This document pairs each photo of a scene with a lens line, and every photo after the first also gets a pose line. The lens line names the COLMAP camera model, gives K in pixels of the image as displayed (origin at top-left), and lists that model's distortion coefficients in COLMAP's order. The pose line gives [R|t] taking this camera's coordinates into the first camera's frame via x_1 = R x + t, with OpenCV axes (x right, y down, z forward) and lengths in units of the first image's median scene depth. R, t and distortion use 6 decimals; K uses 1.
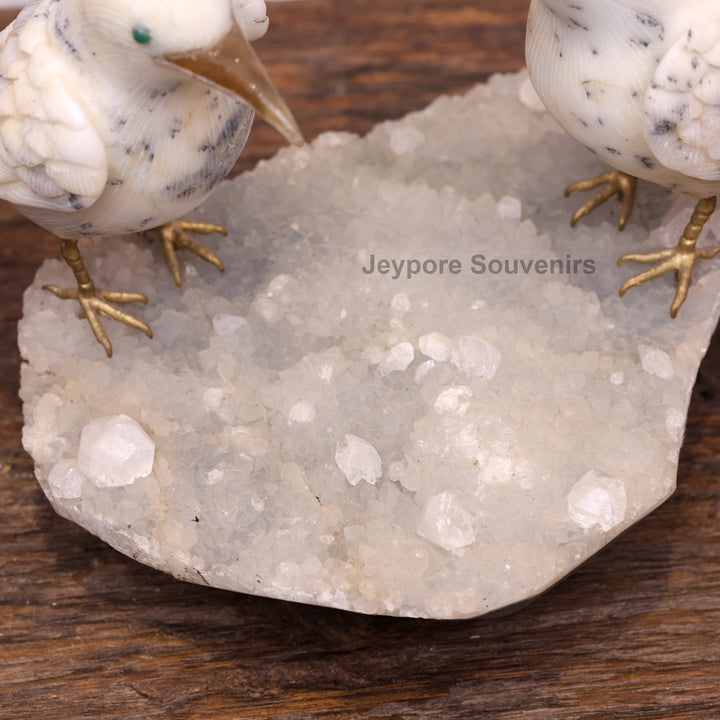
lens RADIAL K [[2971.9, 0, 360.0], [0, 2971.9, 360.0], [0, 0, 1]] dist [0.177333, 12.257865]
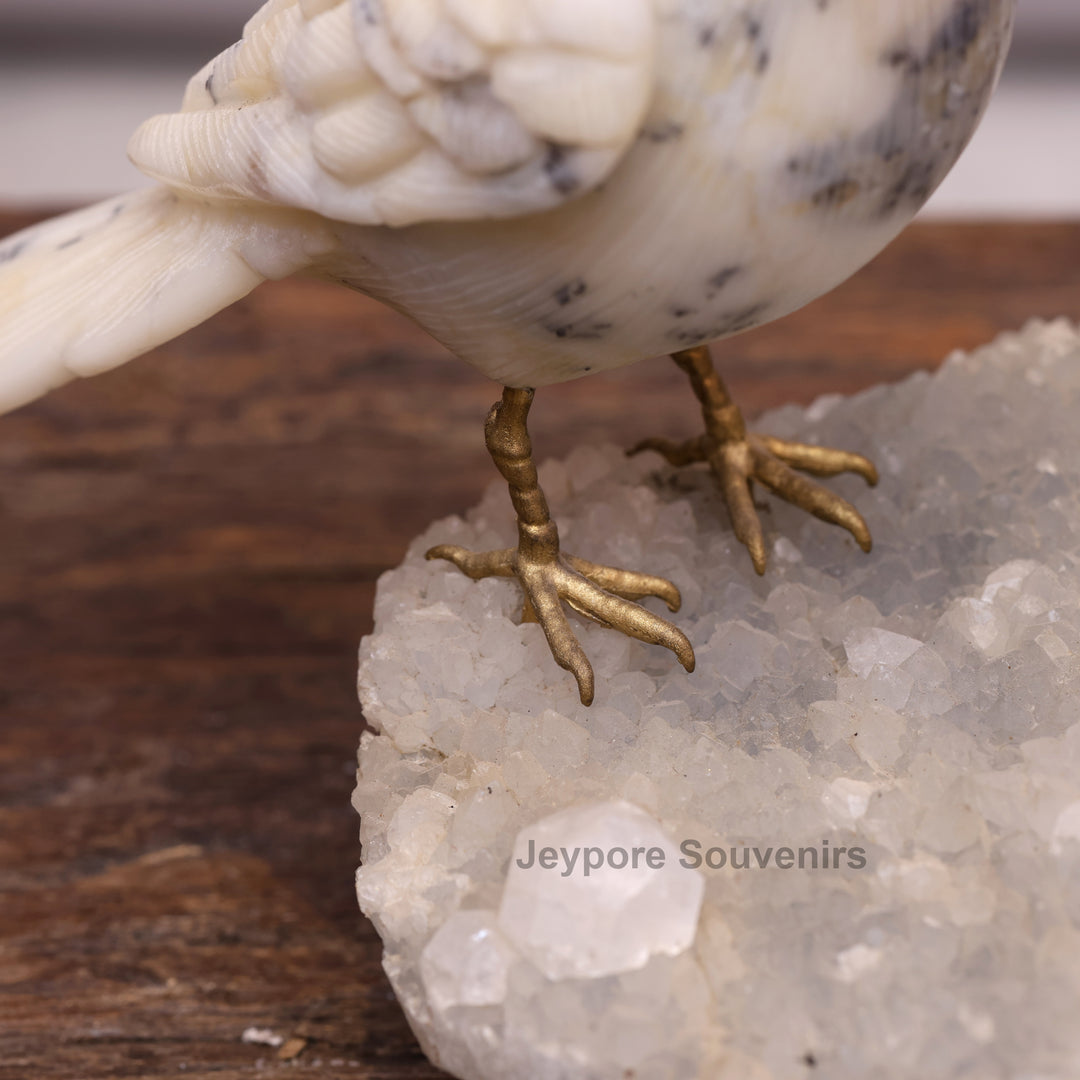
lens RADIAL K [[4877.2, 0, 540.0], [0, 4877.2, 540.0], [0, 0, 1]] dist [0.730971, 10.986184]
pose [[0.997439, 0.050482, -0.050668, -0.059140], [-0.062136, 0.962436, -0.264304, 0.153821], [0.035422, 0.266776, 0.963107, 0.369170]]
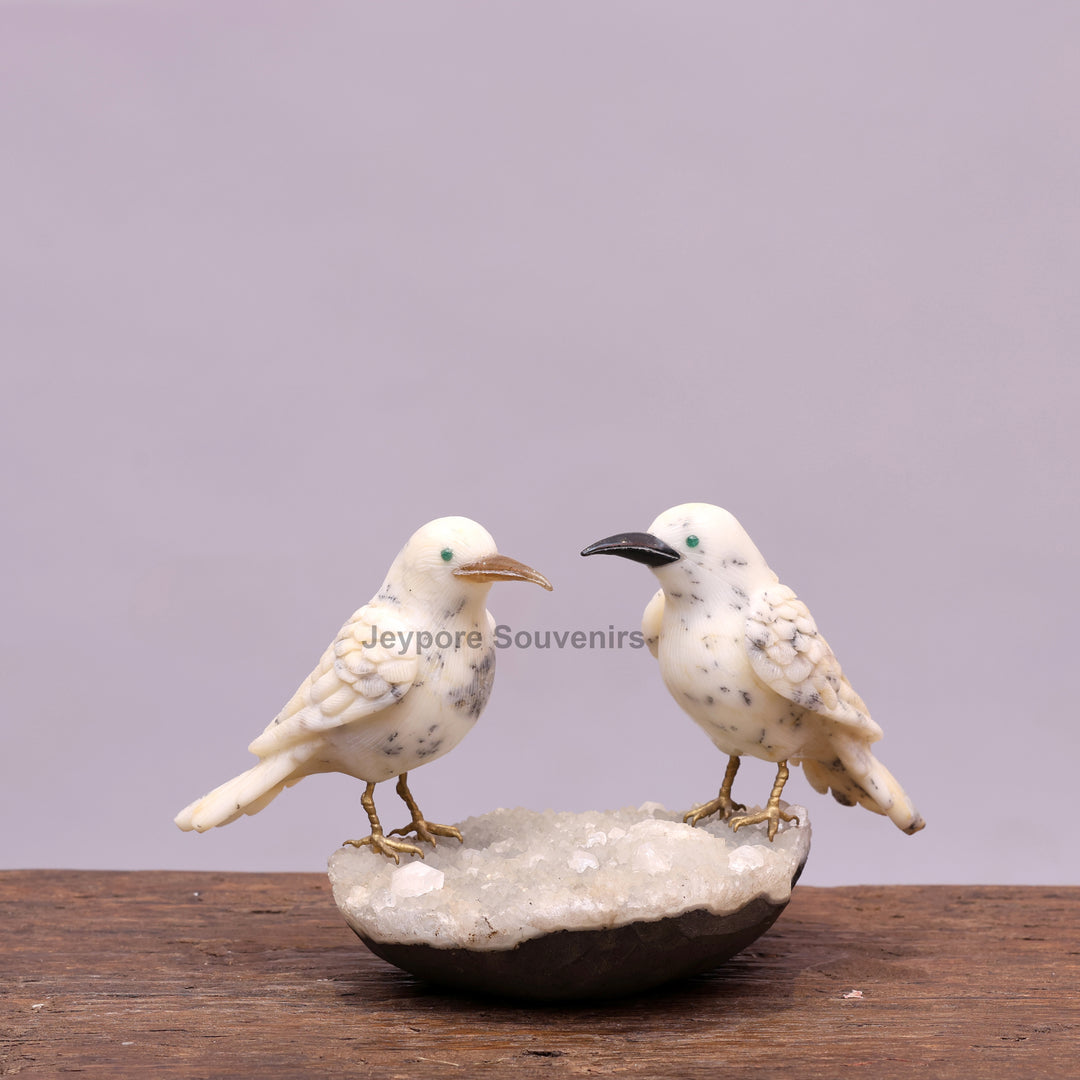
lens RADIAL K [[4877.2, 0, 540.0], [0, 4877.2, 540.0], [0, 0, 1]] dist [0.730971, 10.986184]
pose [[0.988818, -0.001992, 0.149114, -0.379406], [0.098157, 0.761463, -0.640733, 1.449593], [-0.112268, 0.648205, 0.753144, -0.938948]]
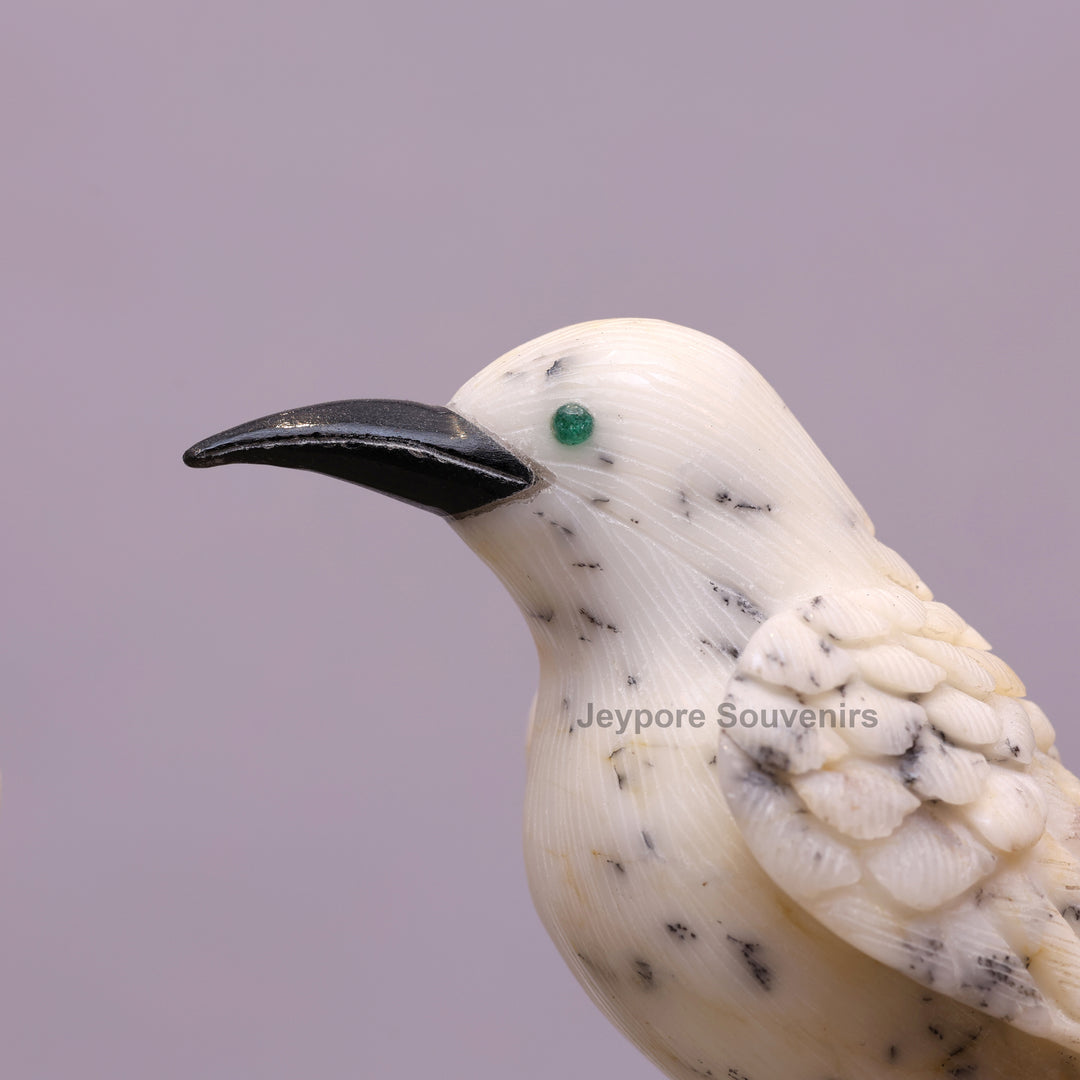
lens RADIAL K [[4877.2, 0, 540.0], [0, 4877.2, 540.0], [0, 0, 1]] dist [0.730971, 10.986184]
pose [[0.992912, 0.003759, -0.118790, 0.146450], [-0.090862, 0.668298, -0.738323, 0.428296], [0.076612, 0.743884, 0.663903, 0.438128]]
